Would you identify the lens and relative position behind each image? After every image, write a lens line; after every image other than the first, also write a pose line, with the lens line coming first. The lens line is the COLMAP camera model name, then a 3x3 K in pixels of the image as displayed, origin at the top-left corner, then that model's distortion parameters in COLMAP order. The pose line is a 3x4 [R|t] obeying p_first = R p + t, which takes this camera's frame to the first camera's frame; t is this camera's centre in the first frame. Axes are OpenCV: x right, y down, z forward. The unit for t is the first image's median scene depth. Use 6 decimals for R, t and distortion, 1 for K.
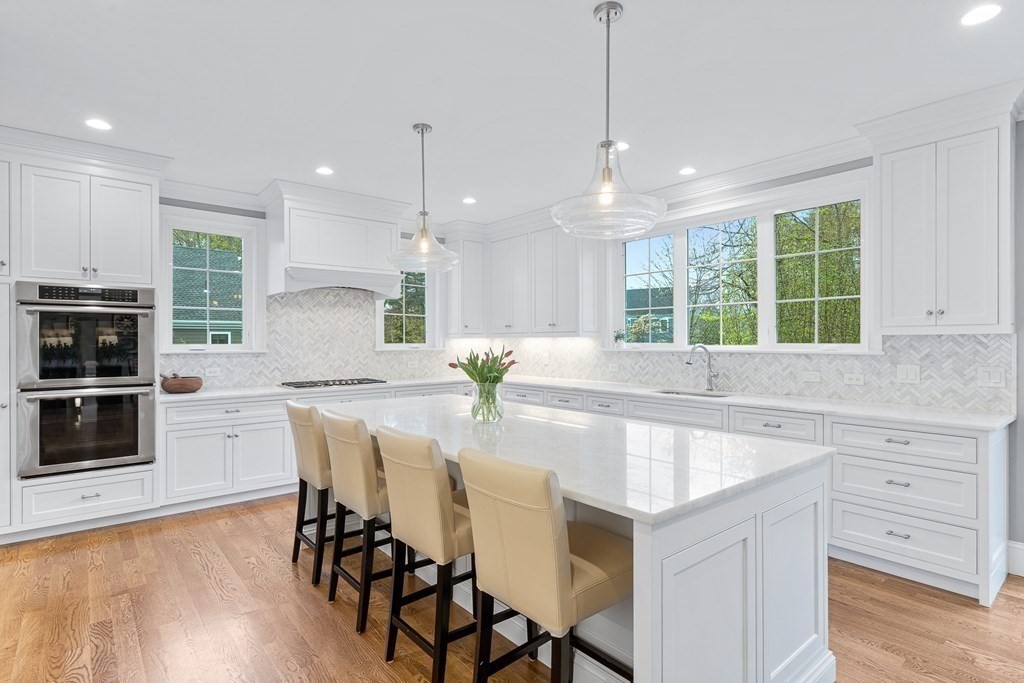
lens RADIAL K [[518.6, 0, 512.0], [0, 518.6, 341.5], [0, 0, 1]] dist [0.000371, 0.000082]
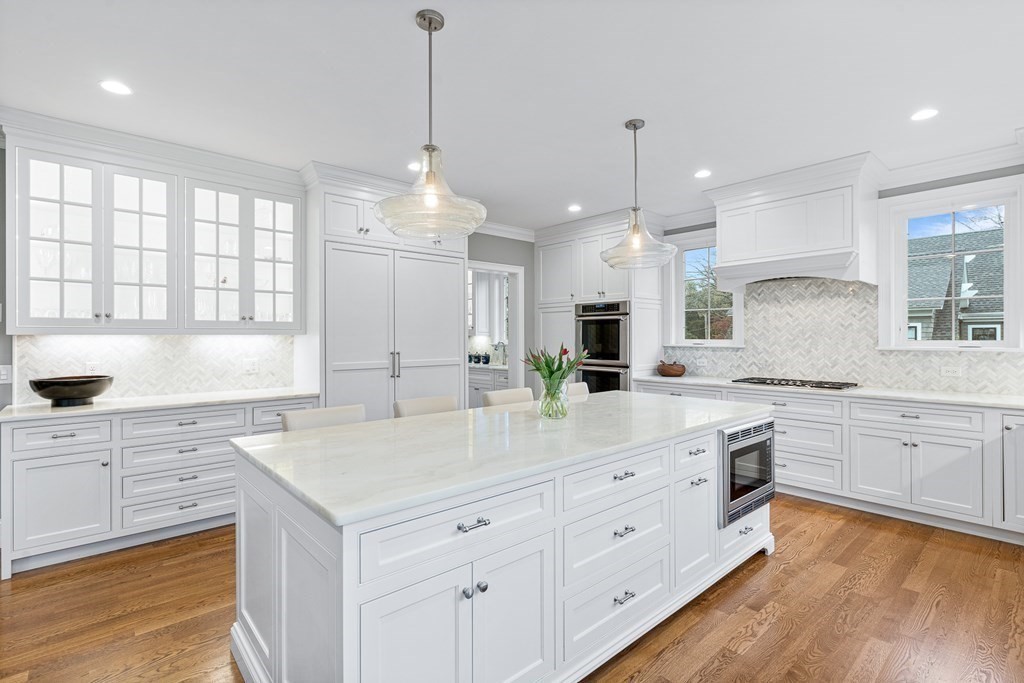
lens RADIAL K [[478.7, 0, 513.3], [0, 478.7, 337.3], [0, 0, 1]] dist [-0.000226, 0.000210]
pose [[0.037712, 0.002321, -0.999286, 0.487782], [0.000594, 0.999997, 0.002345, -0.002498], [0.999288, -0.000682, 0.037710, 0.486669]]
